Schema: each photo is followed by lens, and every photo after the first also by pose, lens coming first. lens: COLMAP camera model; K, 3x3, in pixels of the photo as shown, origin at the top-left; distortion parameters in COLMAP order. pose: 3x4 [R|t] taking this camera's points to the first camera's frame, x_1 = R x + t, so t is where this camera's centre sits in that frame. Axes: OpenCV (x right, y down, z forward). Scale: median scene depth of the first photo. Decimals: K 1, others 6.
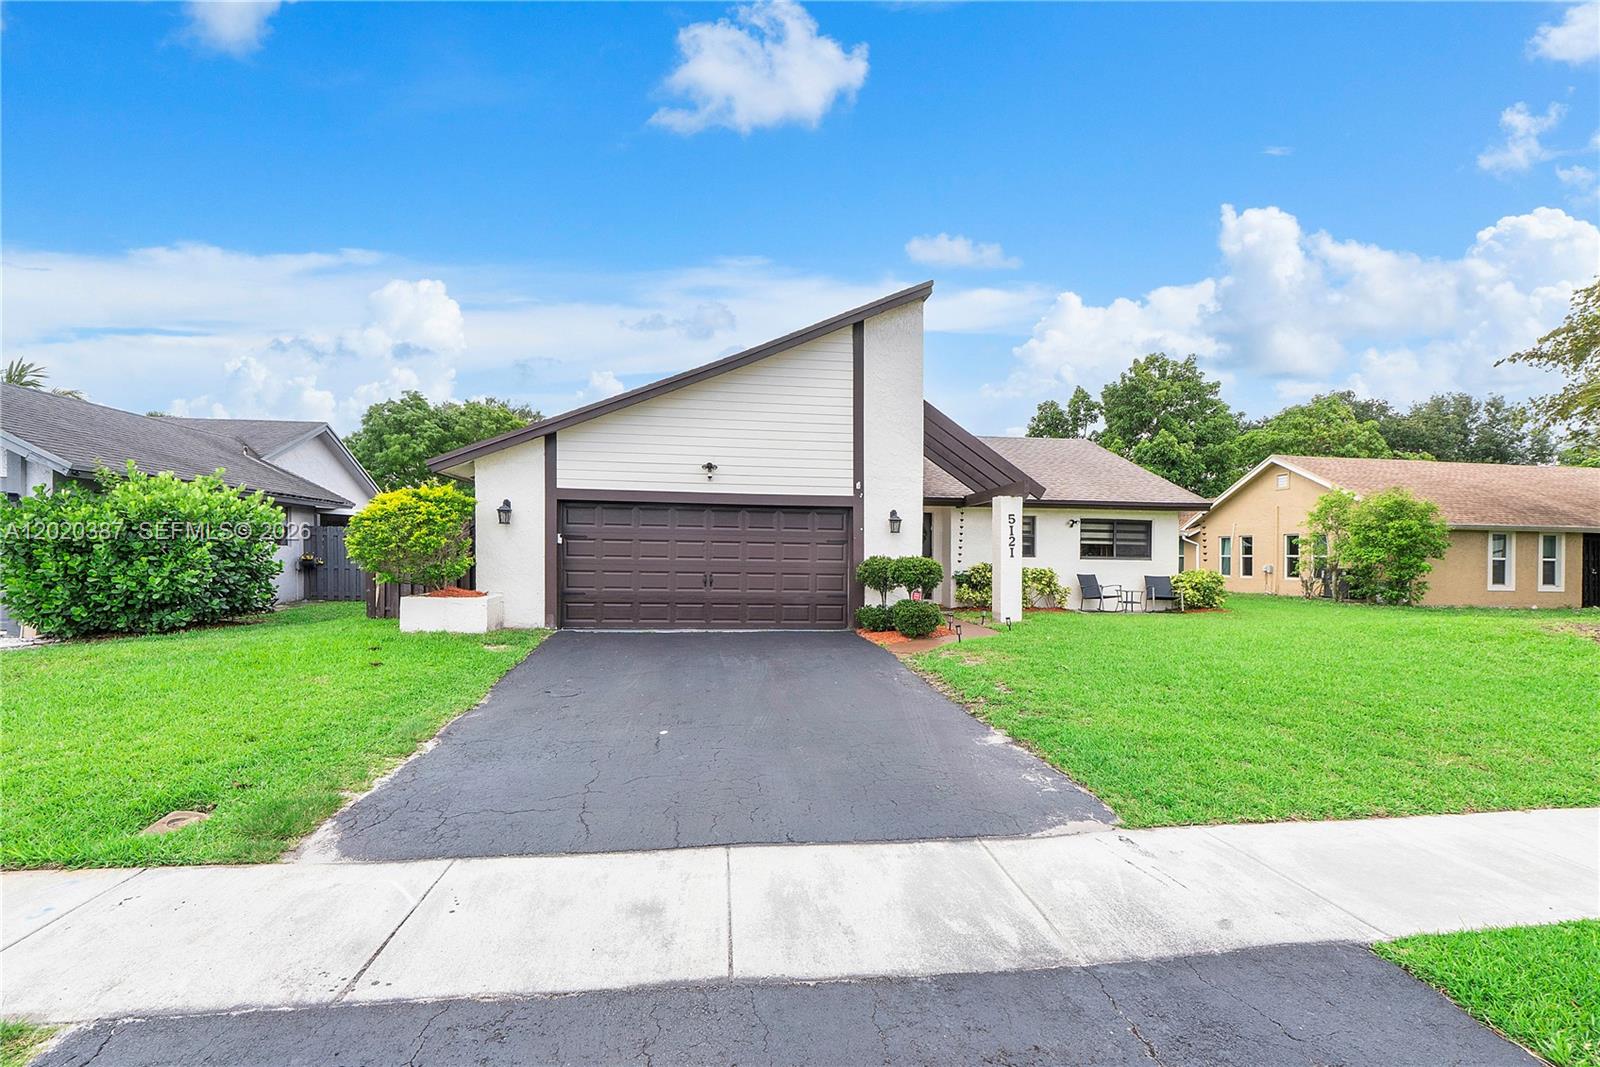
lens RADIAL K [[696.0, 0, 802.4], [0, 696.0, 540.3], [0, 0, 1]] dist [-0.000506, -0.000429]
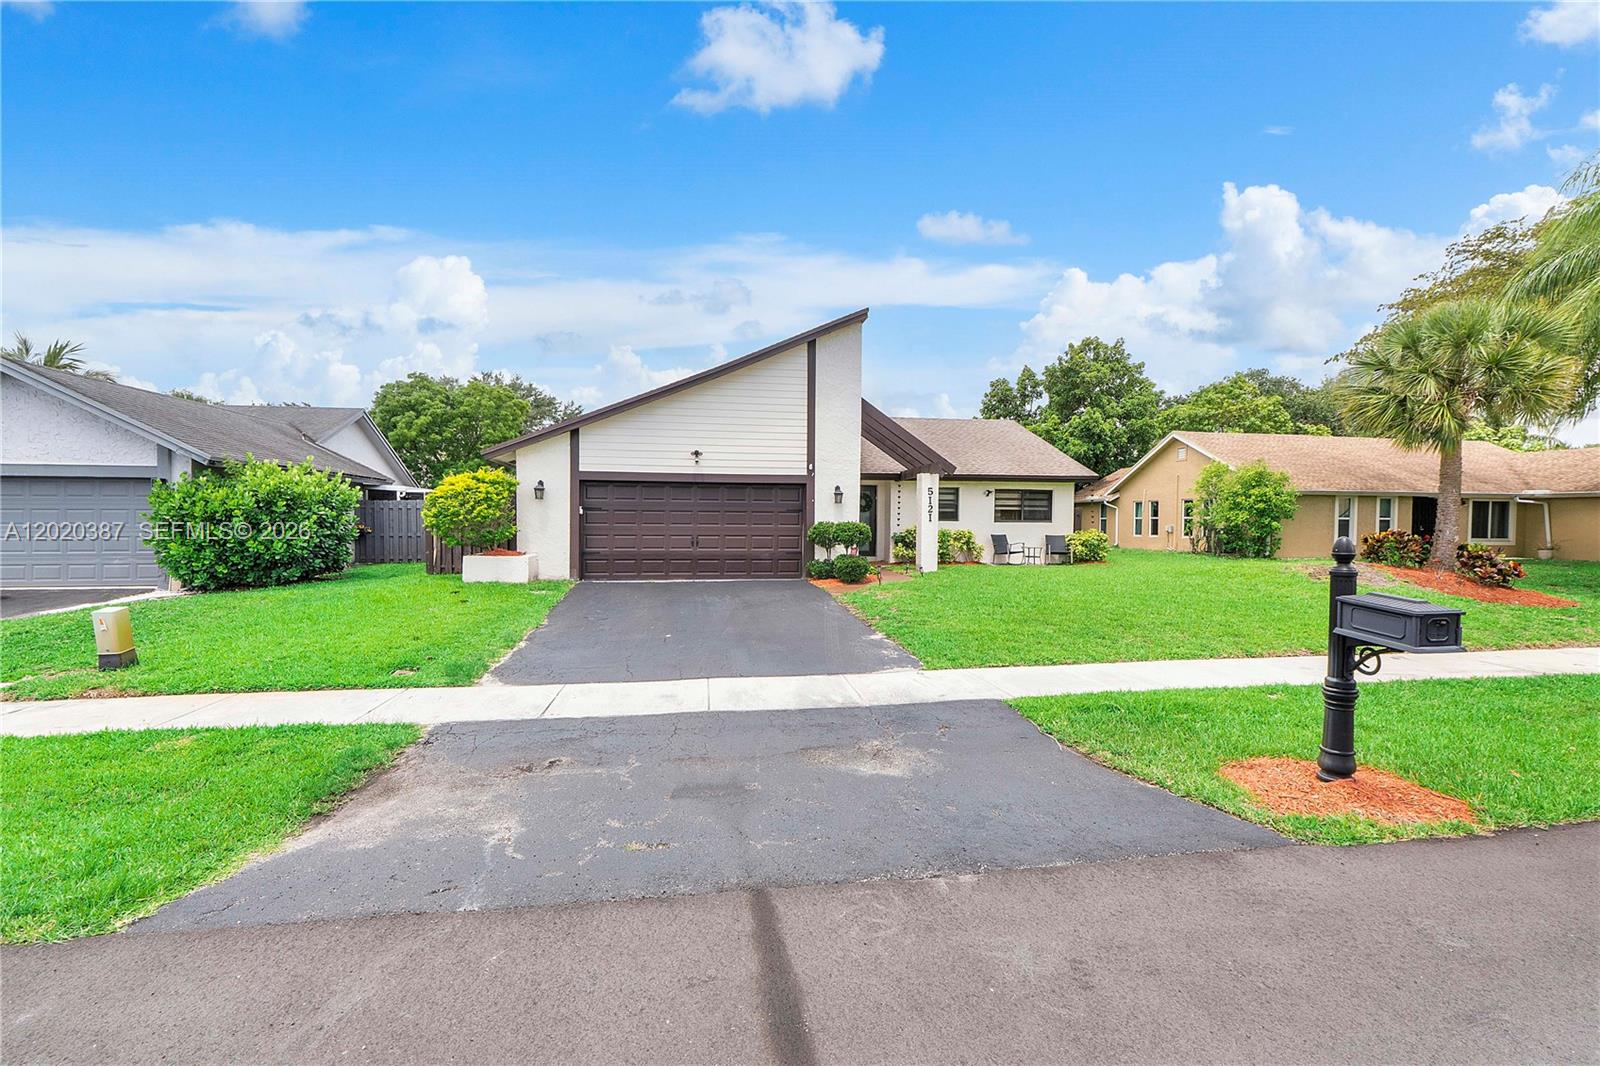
lens RADIAL K [[677.4, 0, 806.4], [0, 677.4, 537.7], [0, 0, 1]] dist [-0.003362, -0.000484]
pose [[0.999399, -0.009410, 0.033369, 0.025538], [0.007773, 0.998776, 0.048842, -0.007515], [-0.033788, -0.048554, 0.998249, -0.209279]]
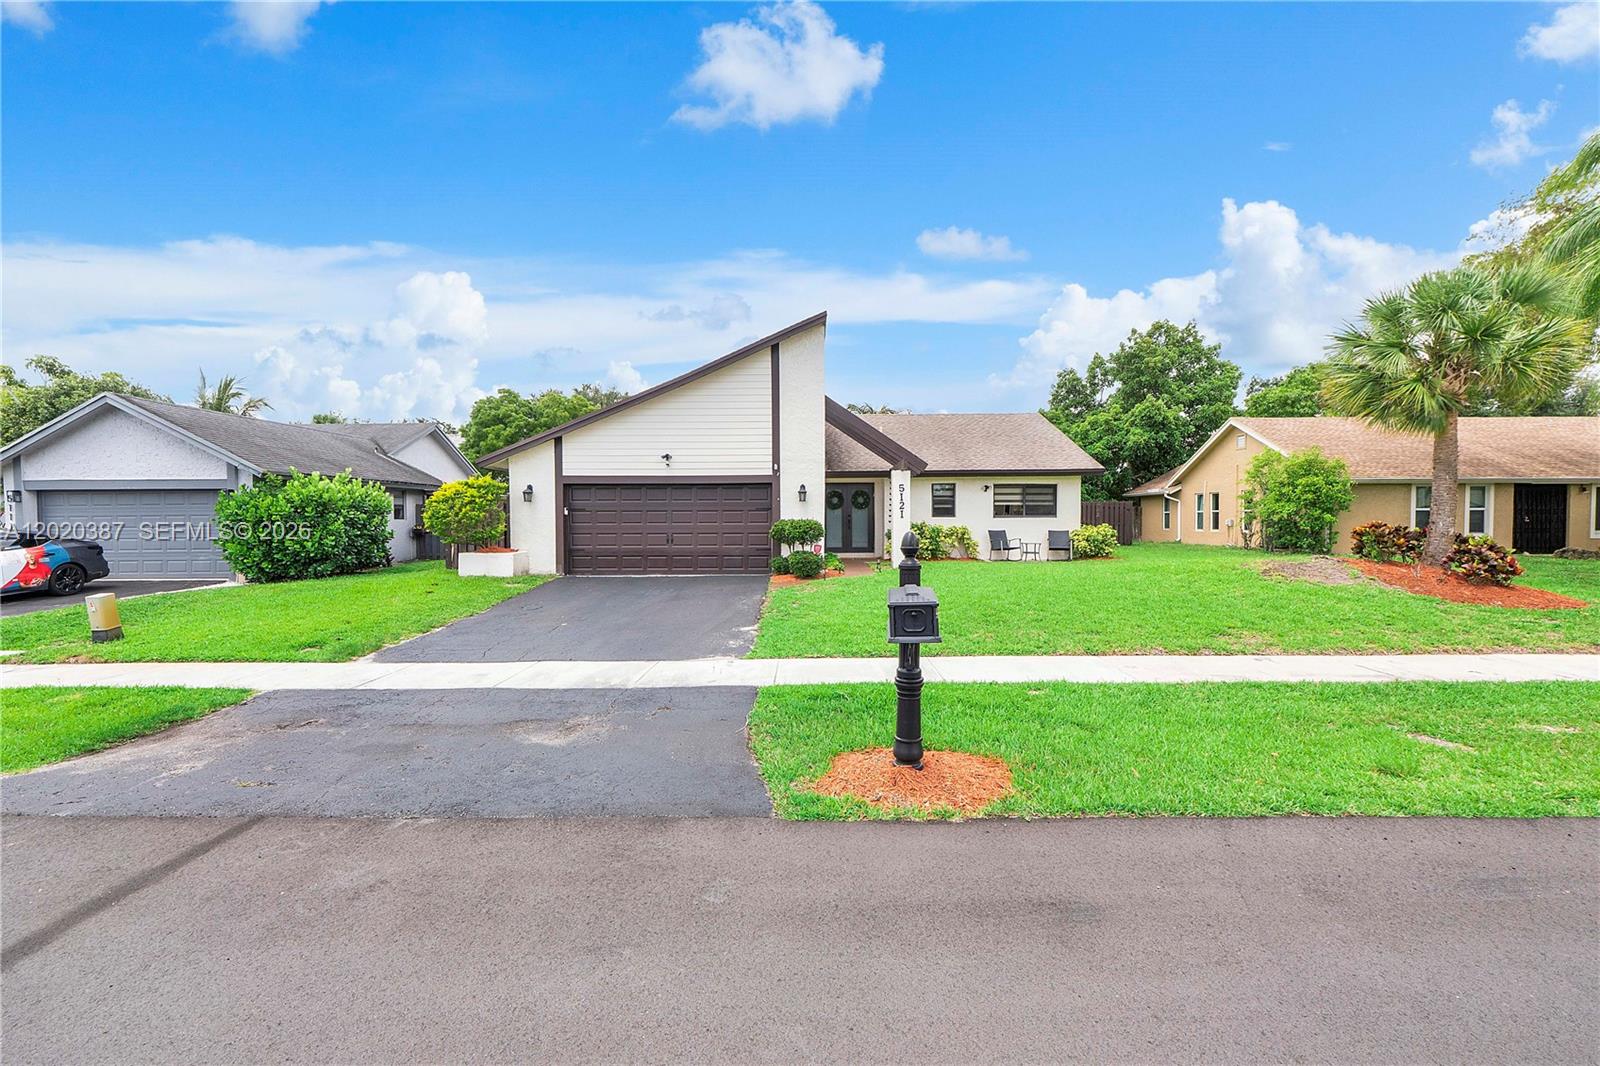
lens RADIAL K [[672.9, 0, 806.8], [0, 672.9, 532.7], [0, 0, 1]] dist [-0.004863, -0.000381]
pose [[0.991141, -0.016322, -0.131806, 0.246470], [0.022168, 0.998829, 0.043003, -0.005216], [0.130950, -0.045544, 0.990342, -0.227773]]
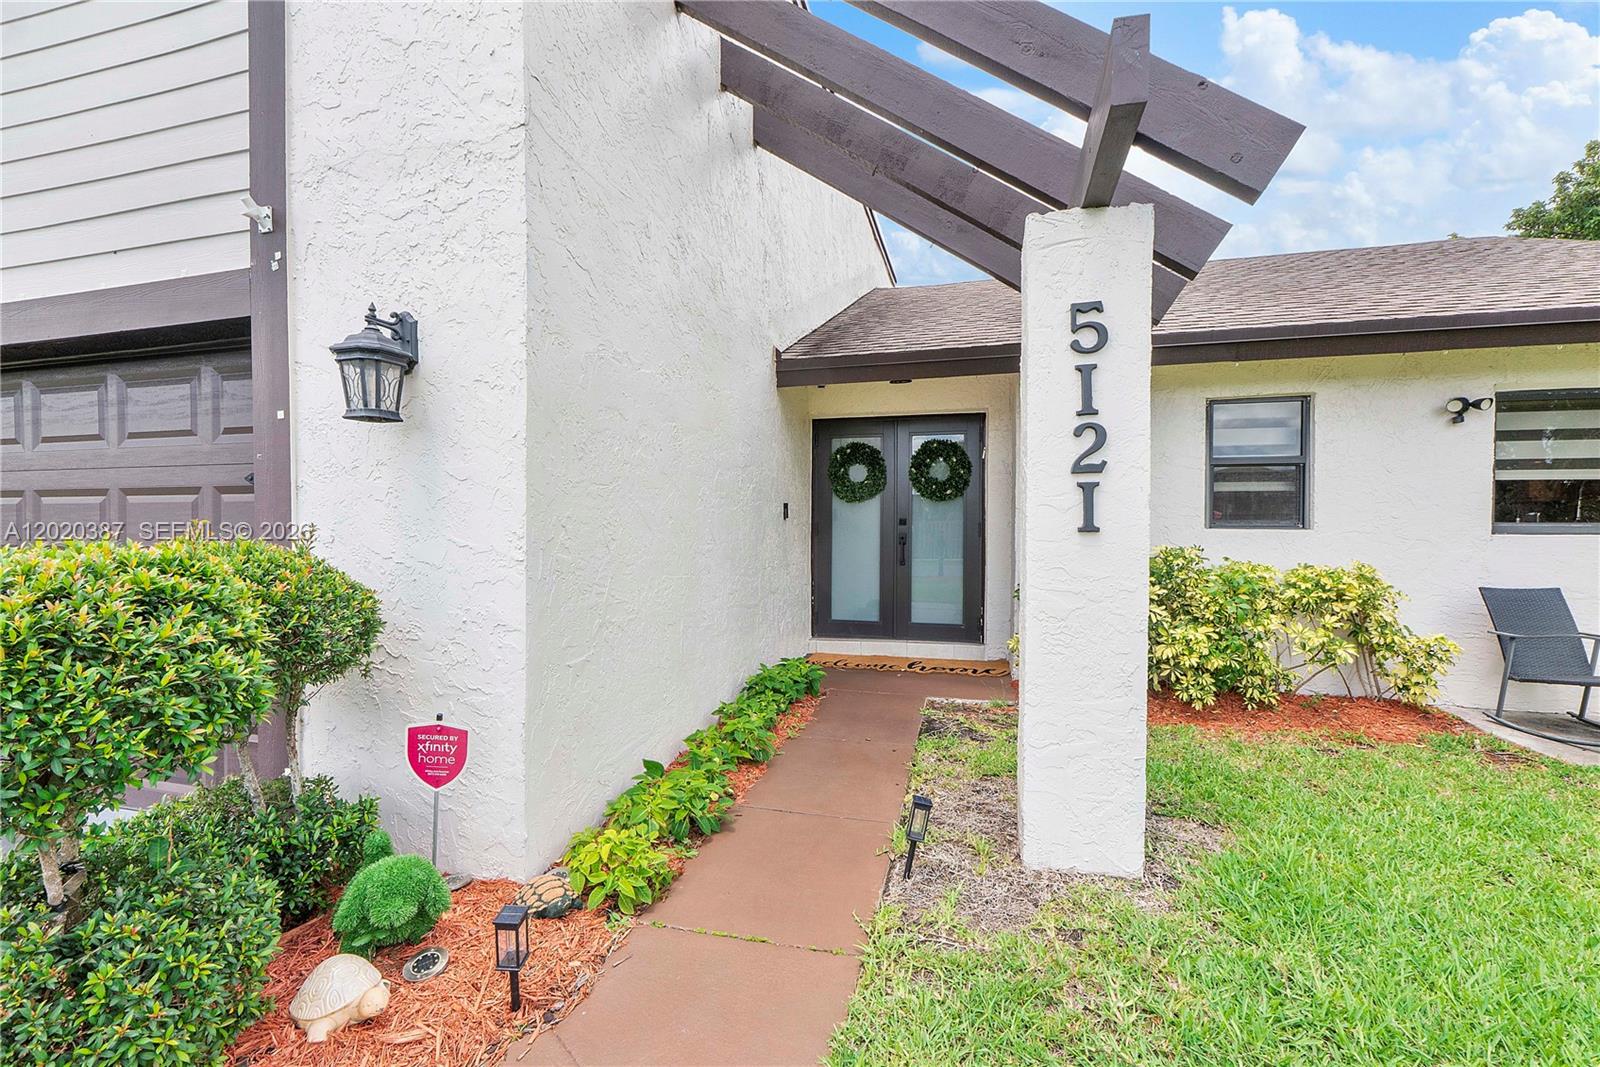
lens RADIAL K [[686.8, 0, 799.0], [0, 686.8, 538.6], [0, 0, 1]] dist [-0.009379, -0.000109]
pose [[0.929105, -0.005576, -0.369773, 0.252069], [0.019598, 0.999224, 0.034176, 0.014668], [0.369296, -0.039000, 0.928493, 0.675486]]
